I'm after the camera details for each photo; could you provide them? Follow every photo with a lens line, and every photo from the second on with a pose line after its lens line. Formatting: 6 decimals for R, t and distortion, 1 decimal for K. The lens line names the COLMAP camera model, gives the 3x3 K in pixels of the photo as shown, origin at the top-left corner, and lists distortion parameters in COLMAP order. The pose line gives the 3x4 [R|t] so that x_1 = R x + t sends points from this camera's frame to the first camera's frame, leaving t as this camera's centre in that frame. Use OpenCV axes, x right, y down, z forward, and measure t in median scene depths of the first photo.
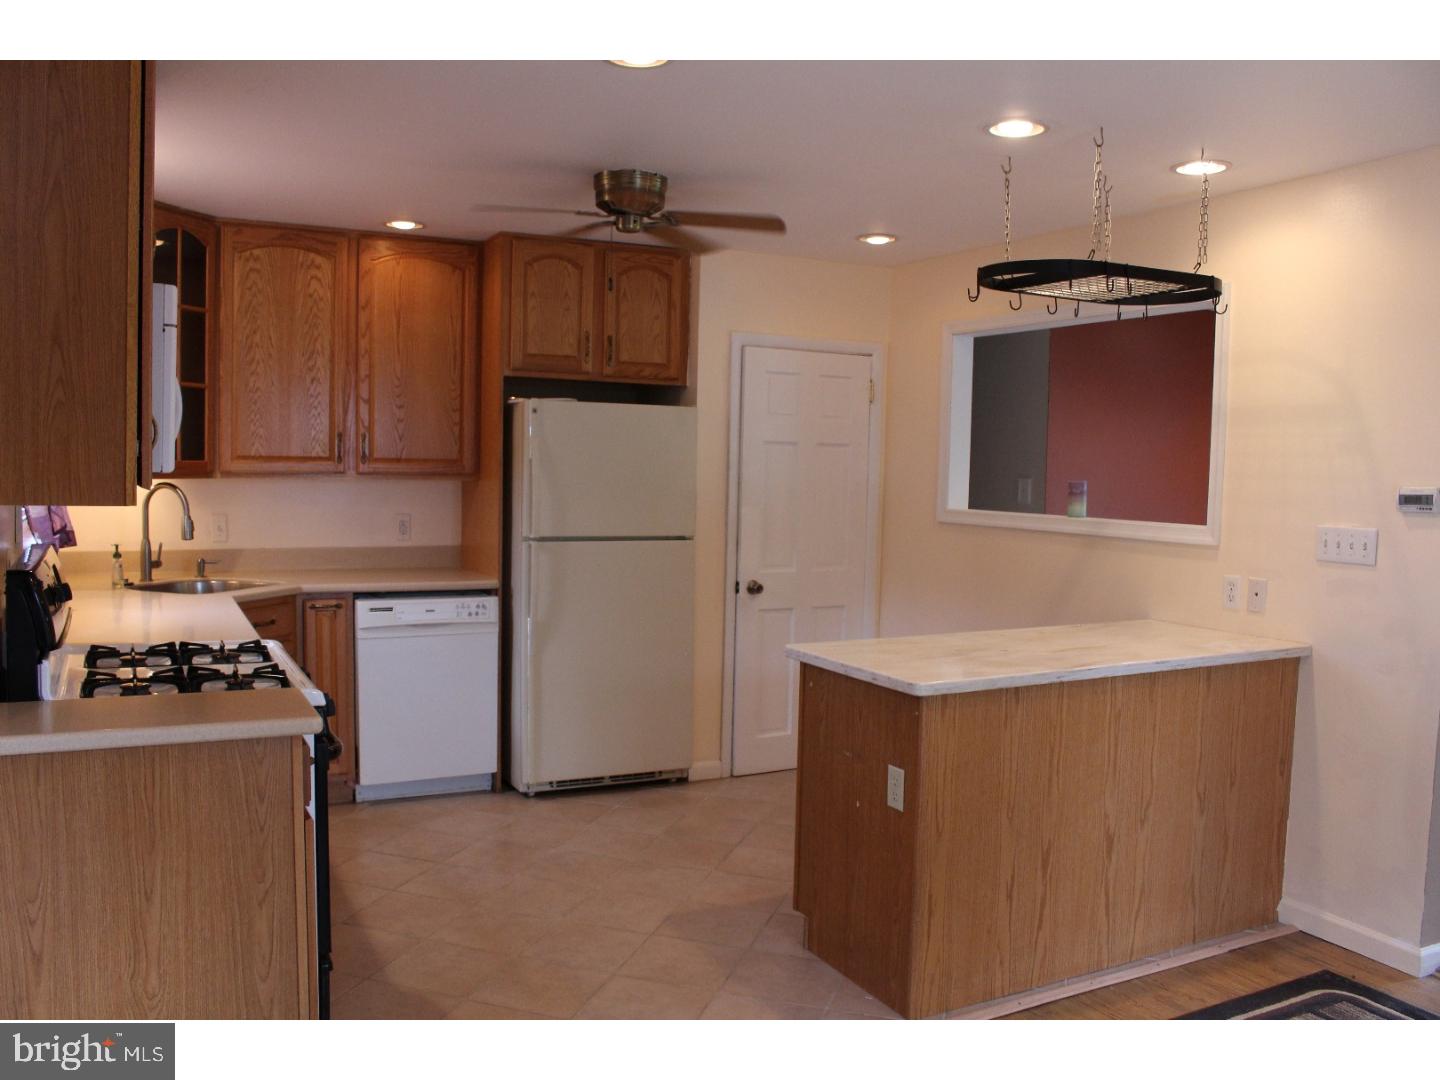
lens RADIAL K [[1188.7, 0, 706.5], [0, 1188.7, 545.0], [0, 0, 1]] dist [-0.149587, 0.115751]
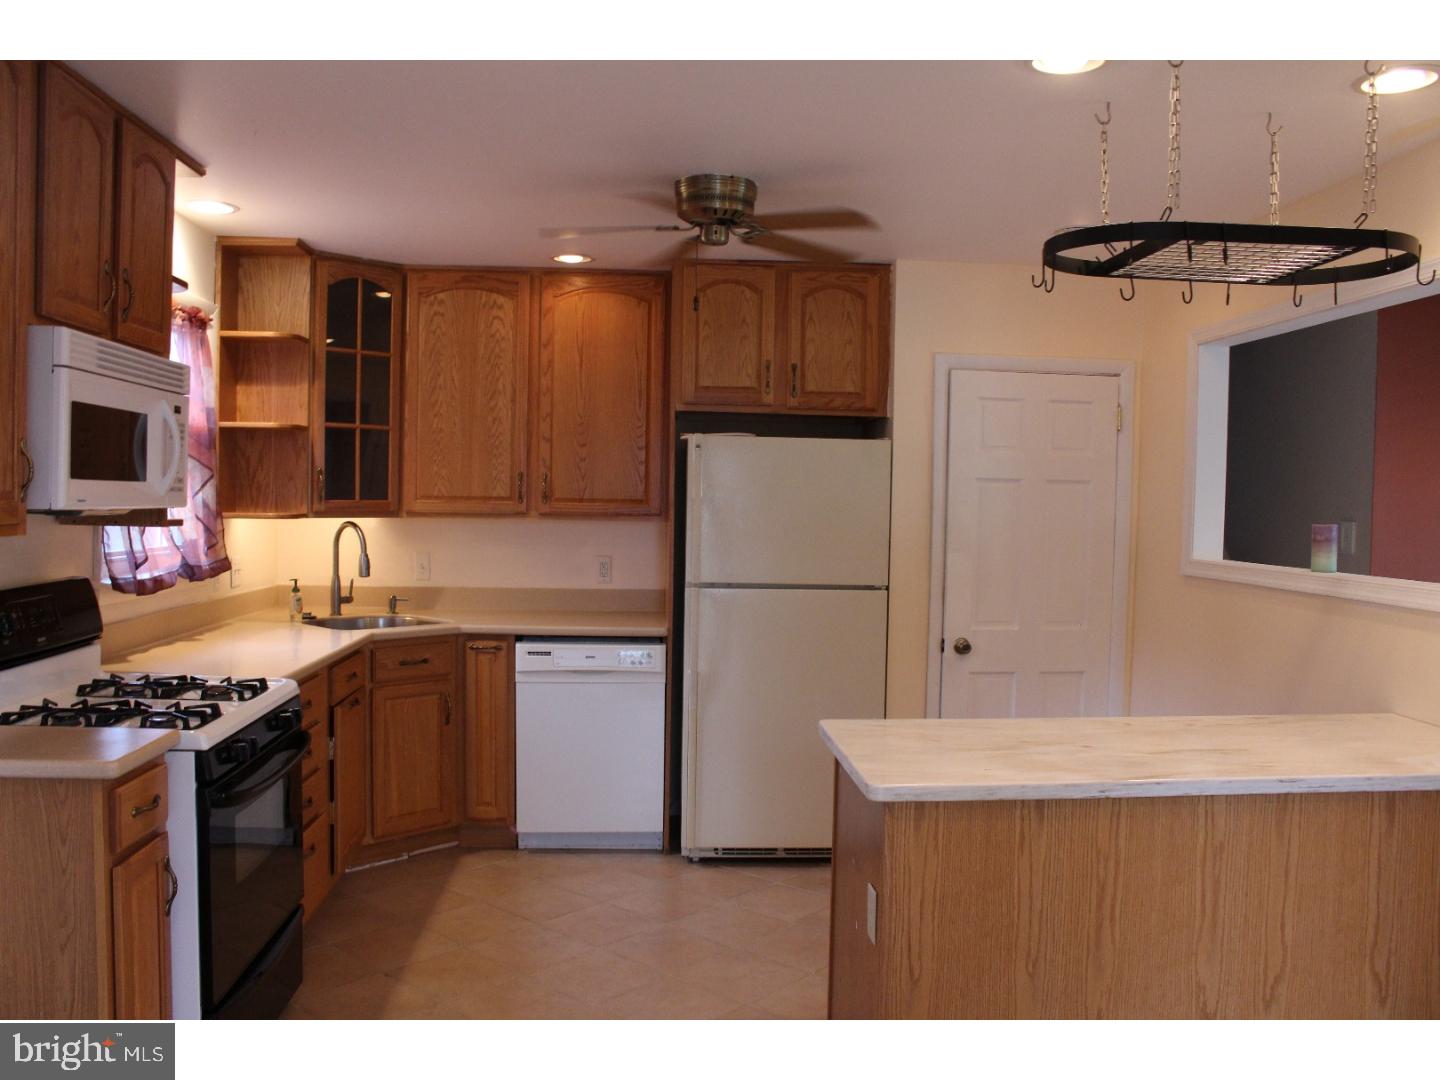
lens RADIAL K [[1188.7, 0, 706.5], [0, 1188.7, 545.0], [0, 0, 1]] dist [-0.149587, 0.115751]
pose [[0.918146, 0.011279, -0.396081, 0.229414], [-0.025816, 0.999174, -0.031389, -0.007195], [0.395400, 0.039045, 0.917679, 0.146468]]
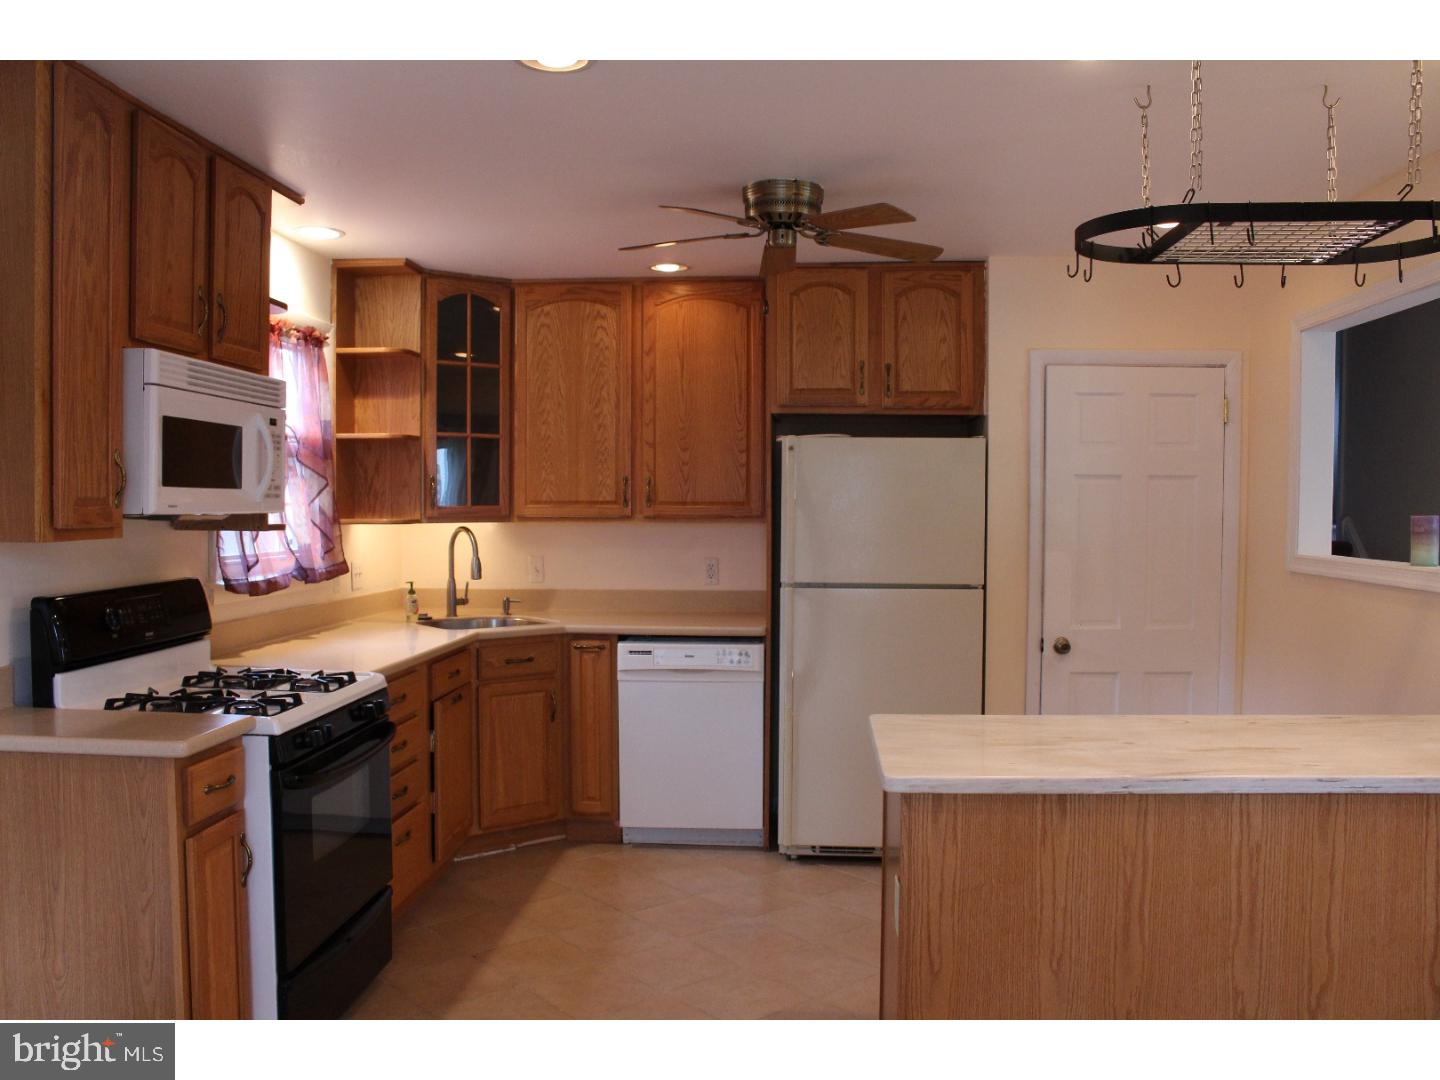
lens RADIAL K [[1188.7, 0, 706.5], [0, 1188.7, 545.0], [0, 0, 1]] dist [-0.149587, 0.115751]
pose [[0.850797, 0.000594, -0.525495, 0.291021], [-0.021600, 0.999194, -0.033843, -0.003368], [0.525051, 0.040144, 0.850124, 0.162240]]
